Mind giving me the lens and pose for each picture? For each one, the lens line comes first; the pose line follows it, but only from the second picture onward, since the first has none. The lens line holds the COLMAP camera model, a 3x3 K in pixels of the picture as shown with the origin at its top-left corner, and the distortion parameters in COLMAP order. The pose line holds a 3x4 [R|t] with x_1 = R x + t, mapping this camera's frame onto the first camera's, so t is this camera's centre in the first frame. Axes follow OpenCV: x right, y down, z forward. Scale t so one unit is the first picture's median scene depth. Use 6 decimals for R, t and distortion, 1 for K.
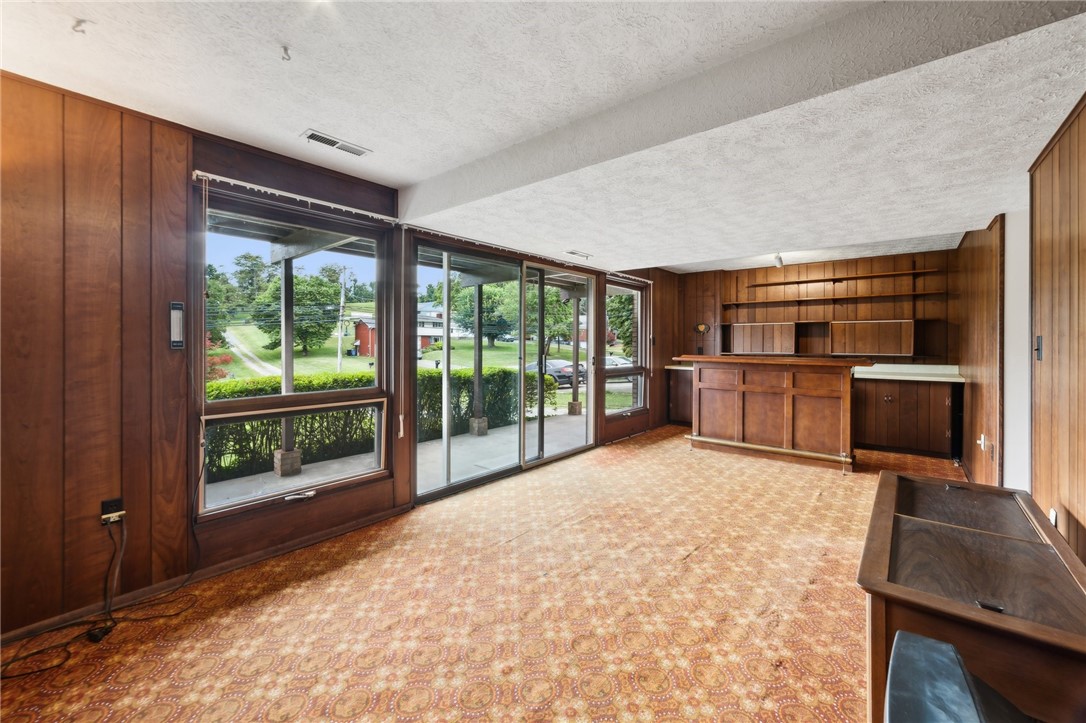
lens RADIAL K [[435.5, 0, 547.0], [0, 435.5, 340.8], [0, 0, 1]] dist [-0.011524, 0.004486]
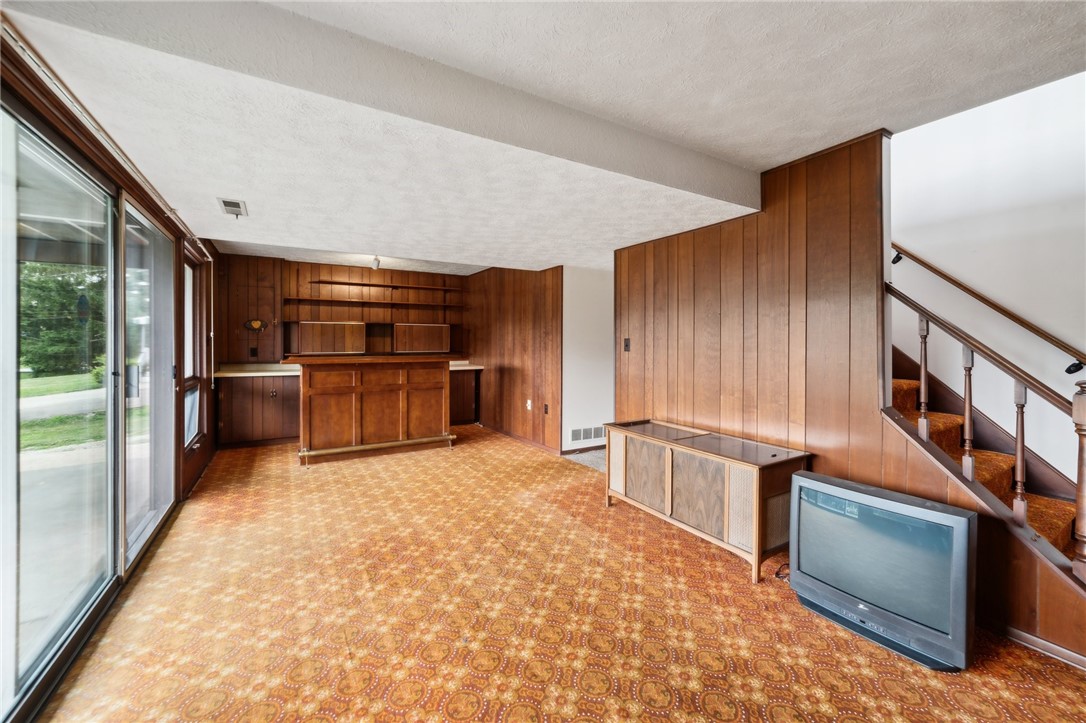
lens RADIAL K [[435.5, 0, 547.0], [0, 435.5, 340.8], [0, 0, 1]] dist [-0.011524, 0.004486]
pose [[0.322572, 0.000877, 0.946544, -0.451829], [-0.002100, 0.999998, -0.000211, 0.000684], [-0.946542, -0.001919, 0.322573, 0.399228]]
